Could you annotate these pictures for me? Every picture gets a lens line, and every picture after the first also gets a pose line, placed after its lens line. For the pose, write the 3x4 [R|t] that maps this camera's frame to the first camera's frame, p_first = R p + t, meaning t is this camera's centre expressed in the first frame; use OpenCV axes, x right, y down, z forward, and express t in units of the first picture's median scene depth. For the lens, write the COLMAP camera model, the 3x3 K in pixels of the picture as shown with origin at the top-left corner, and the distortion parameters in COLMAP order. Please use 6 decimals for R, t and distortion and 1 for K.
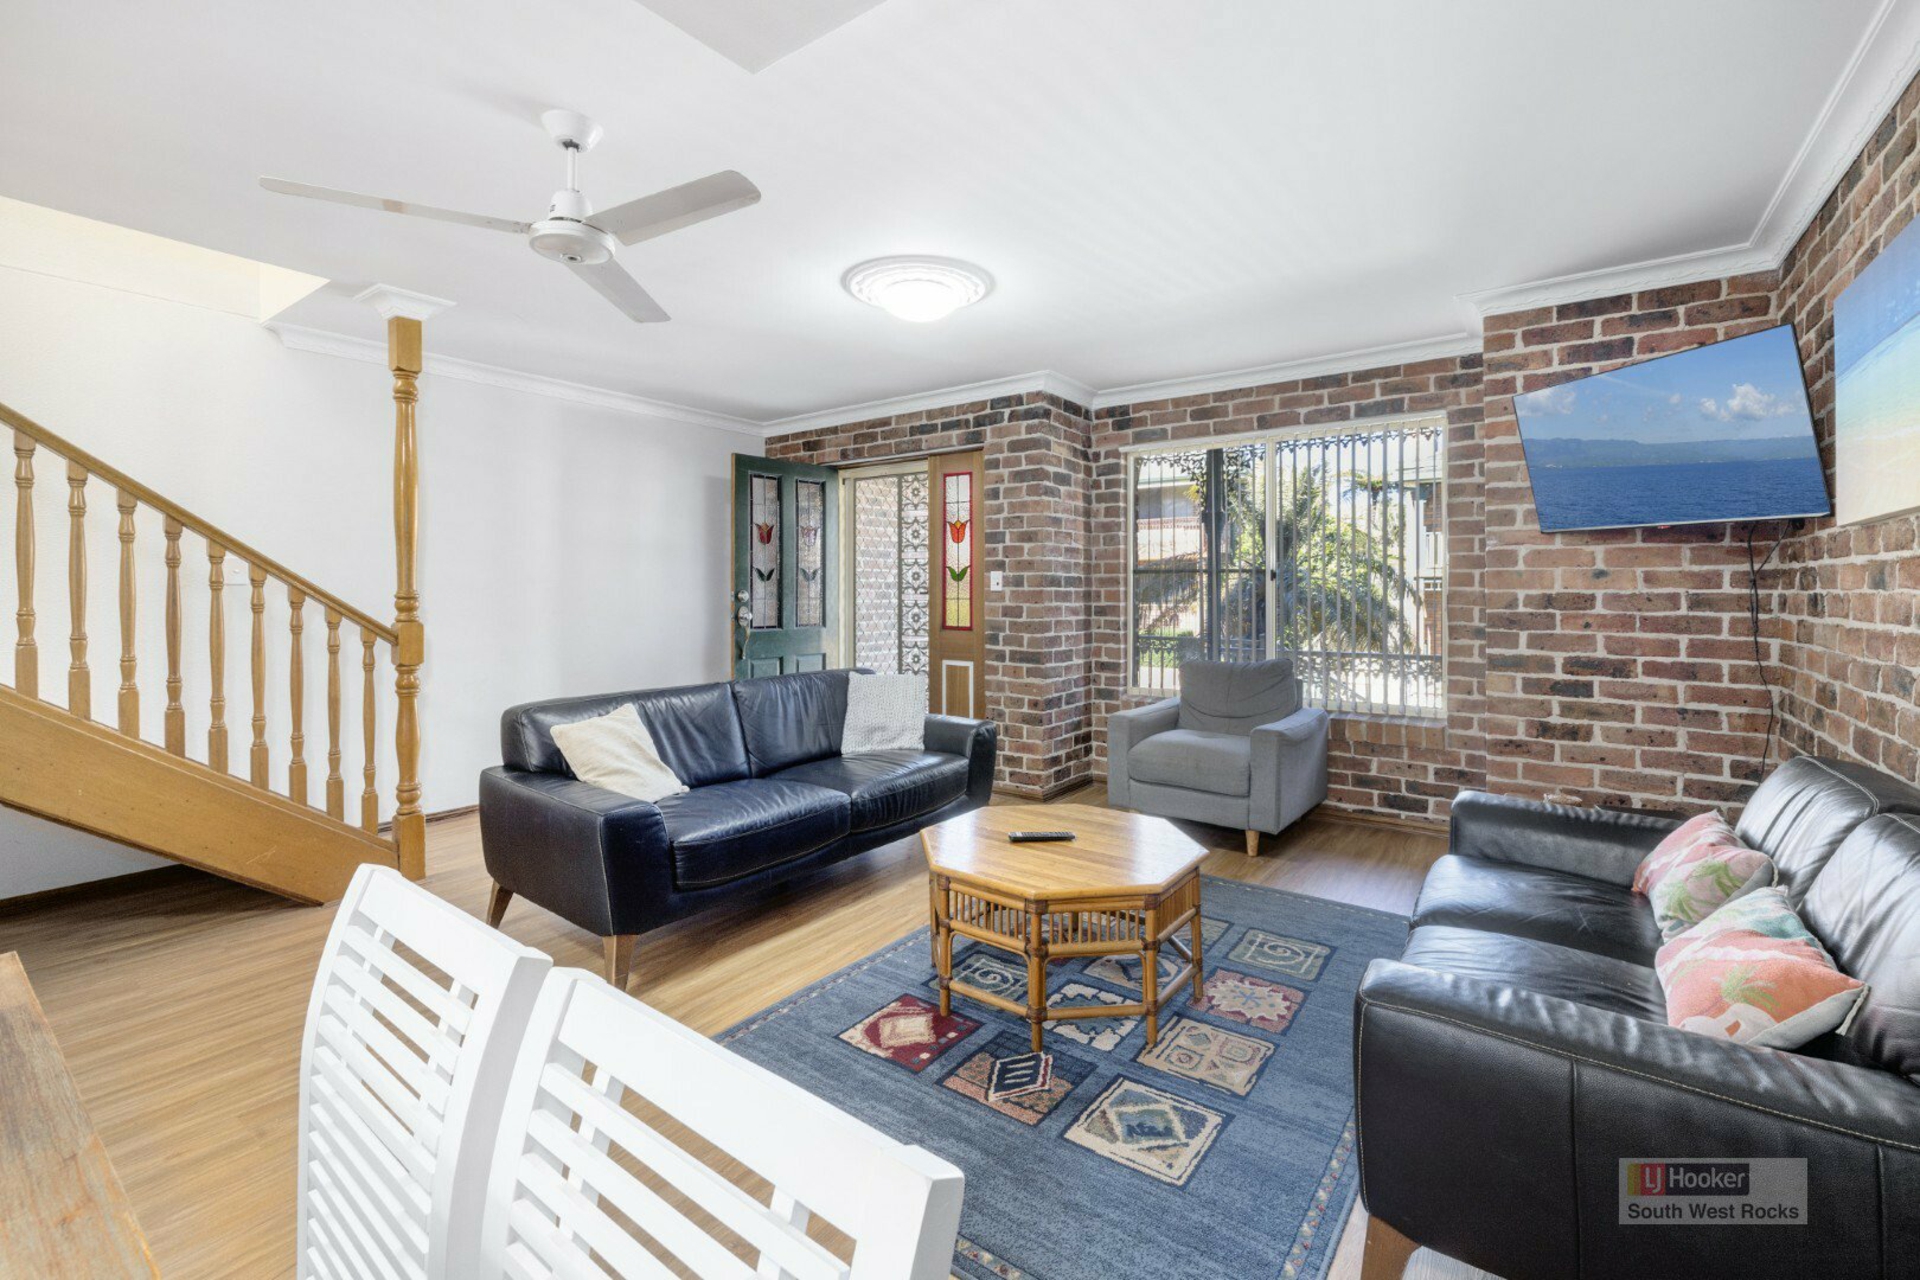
lens RADIAL K [[811.7, 0, 948.1], [0, 811.7, 590.6], [0, 0, 1]] dist [-0.001439, 0.000370]
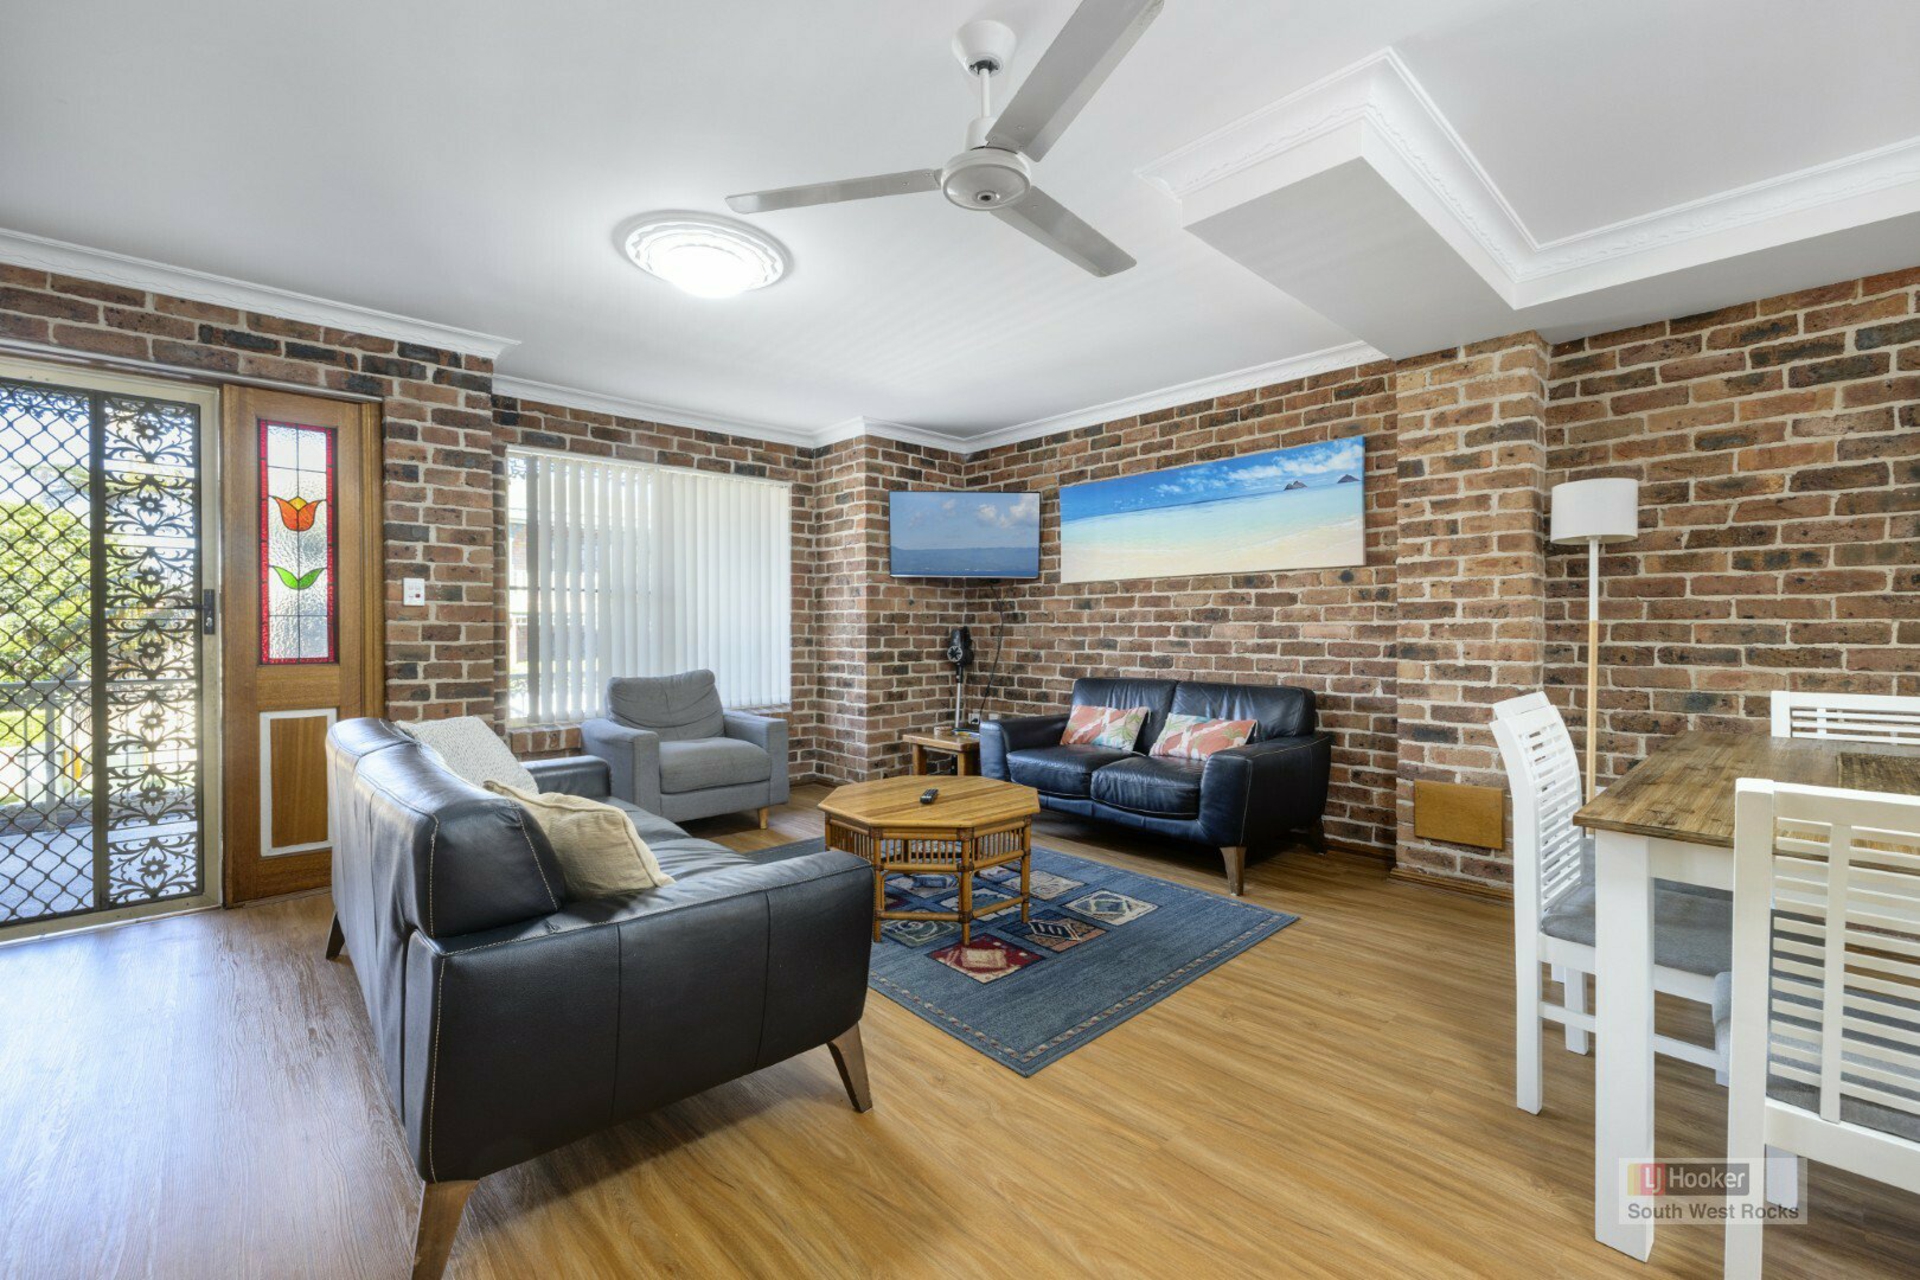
lens RADIAL K [[811.7, 0, 959.9], [0, 811.7, 635.4], [0, 0, 1]] dist [-0.001439, 0.000370]
pose [[0.180874, -0.009481, 0.983461, -0.667033], [0.002425, 0.999955, 0.009194, 0.025740], [-0.983503, 0.000721, 0.180889, 0.436537]]
